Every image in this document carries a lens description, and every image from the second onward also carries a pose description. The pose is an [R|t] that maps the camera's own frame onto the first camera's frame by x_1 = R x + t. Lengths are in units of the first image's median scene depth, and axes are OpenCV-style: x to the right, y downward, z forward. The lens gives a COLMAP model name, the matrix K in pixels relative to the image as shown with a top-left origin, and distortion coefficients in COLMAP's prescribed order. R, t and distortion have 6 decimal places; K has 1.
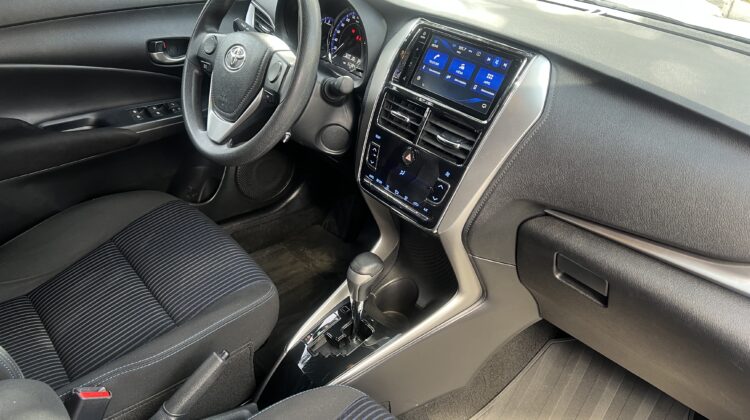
lens RADIAL K [[570.1, 0, 383.1], [0, 570.1, 208.0], [0, 0, 1]] dist [0.061293, -0.068597]
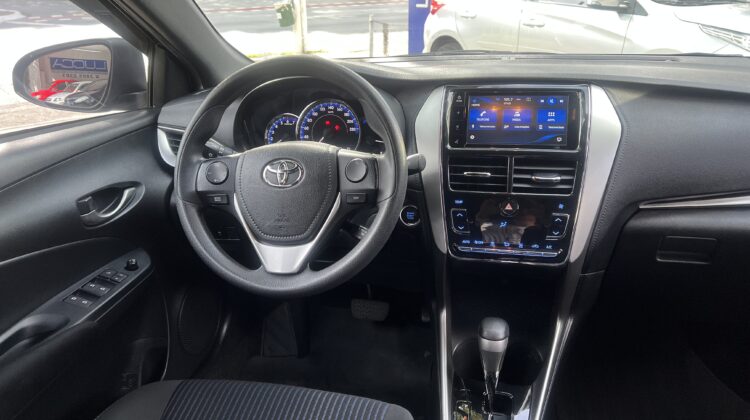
lens RADIAL K [[564.8, 0, 379.1], [0, 564.8, 211.9], [0, 0, 1]] dist [0.064399, -0.070256]
pose [[0.793113, -0.319646, 0.518458, -0.682562], [0.385145, 0.922632, -0.020344, -0.151882], [-0.471843, 0.215816, 0.854861, 0.233607]]
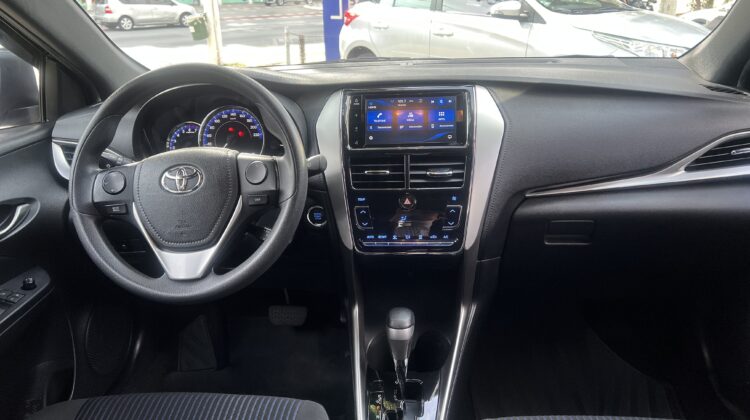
lens RADIAL K [[570.1, 0, 383.1], [0, 570.1, 208.0], [0, 0, 1]] dist [0.061293, -0.068597]
pose [[0.704510, -0.345305, 0.620024, -0.675171], [0.437388, 0.899265, 0.003832, -0.103678], [-0.558889, 0.268492, 0.784573, 0.170379]]
